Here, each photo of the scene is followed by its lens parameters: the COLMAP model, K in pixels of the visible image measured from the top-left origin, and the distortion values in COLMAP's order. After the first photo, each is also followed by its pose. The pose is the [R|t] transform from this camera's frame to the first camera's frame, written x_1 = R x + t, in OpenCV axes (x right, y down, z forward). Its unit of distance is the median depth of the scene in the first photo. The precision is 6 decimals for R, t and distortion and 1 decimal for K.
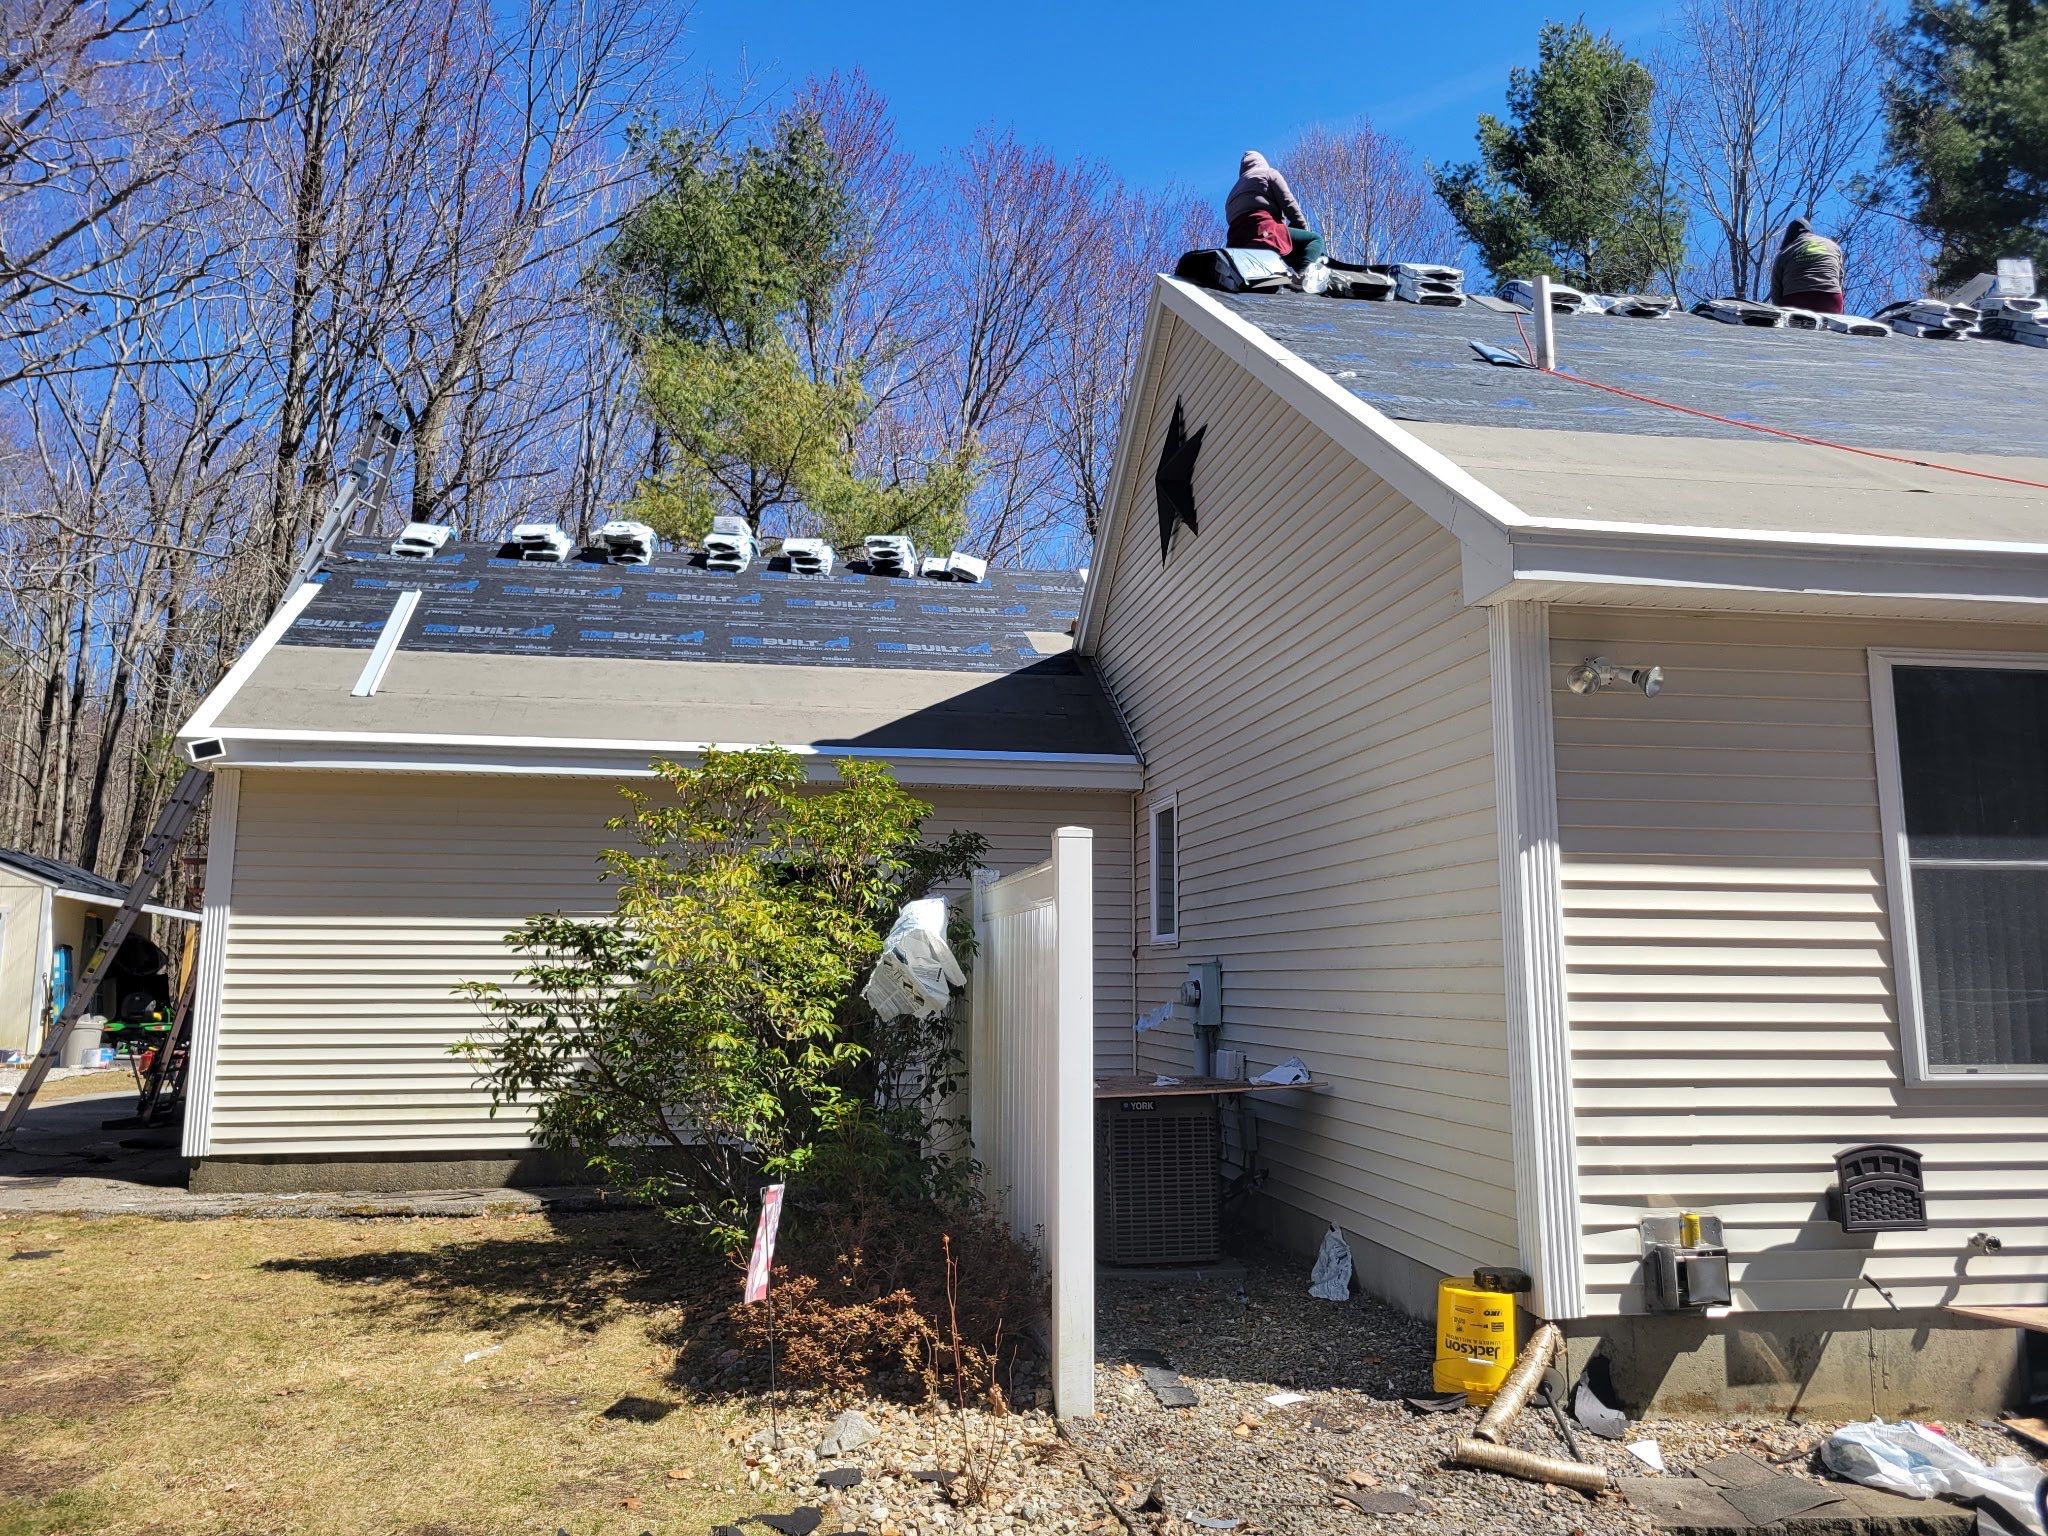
lens RADIAL K [[1525.4, 0, 1018.9], [0, 1525.4, 768.0], [0, 0, 1]] dist [0.021714, -0.008104]
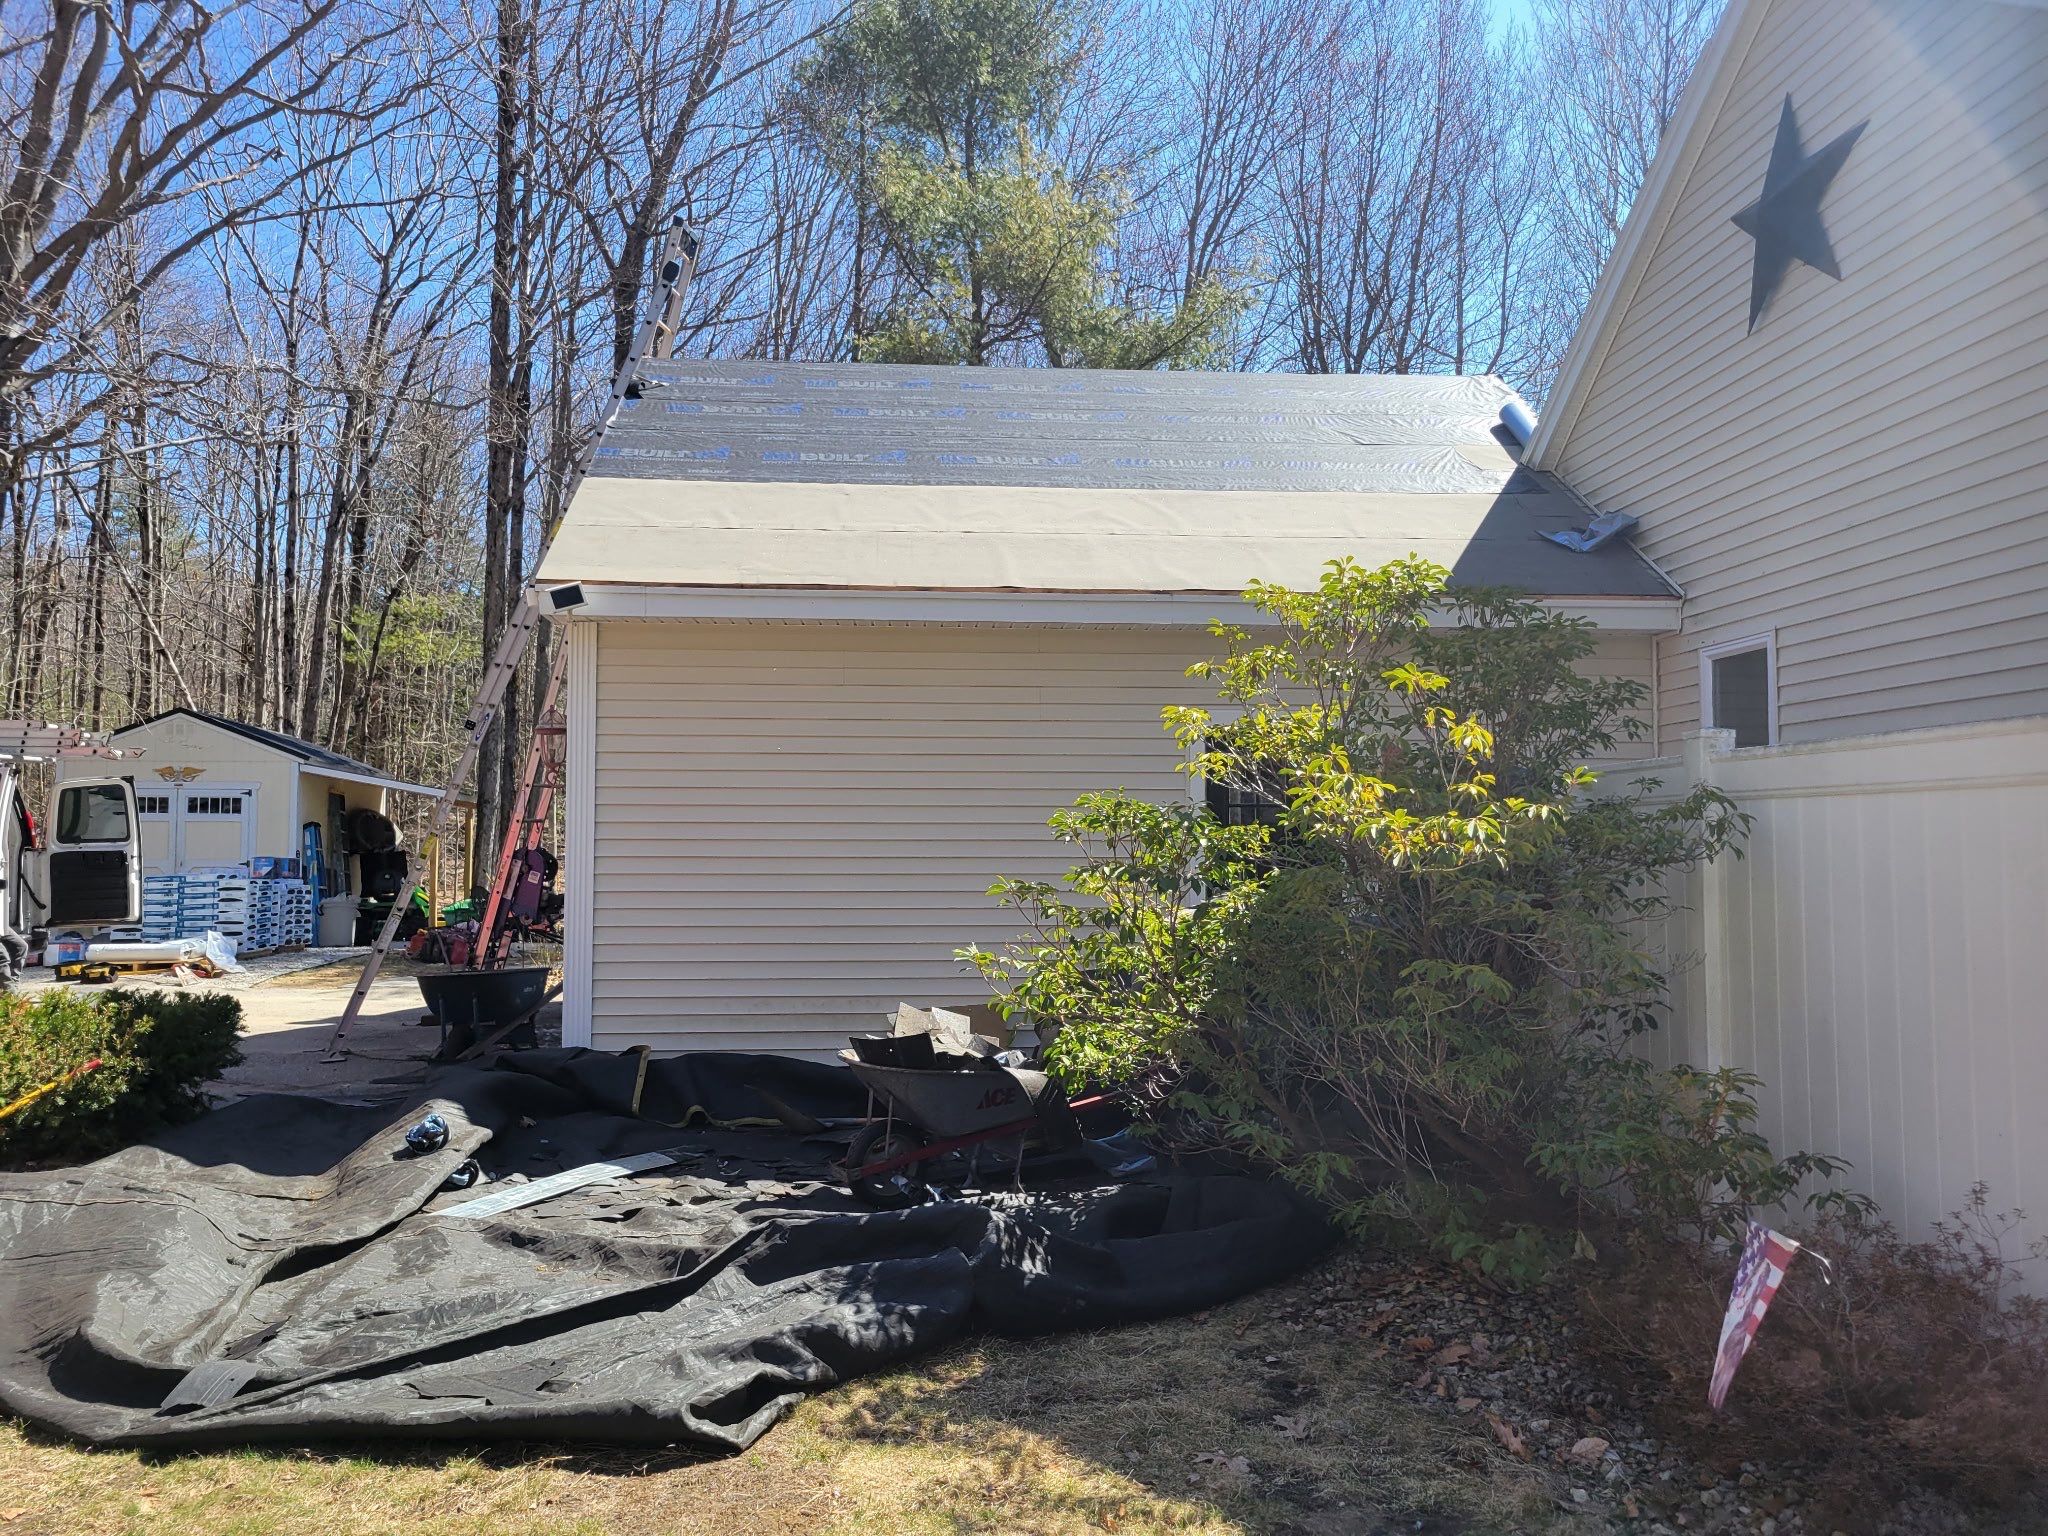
lens RADIAL K [[1525.4, 0, 1017.2], [0, 1525.4, 777.6], [0, 0, 1]] dist [0.021714, -0.008104]
pose [[0.996186, -0.007541, -0.086934, -0.105610], [0.015487, 0.995723, 0.091086, 0.006790], [0.085875, -0.092084, 0.992041, 0.093124]]
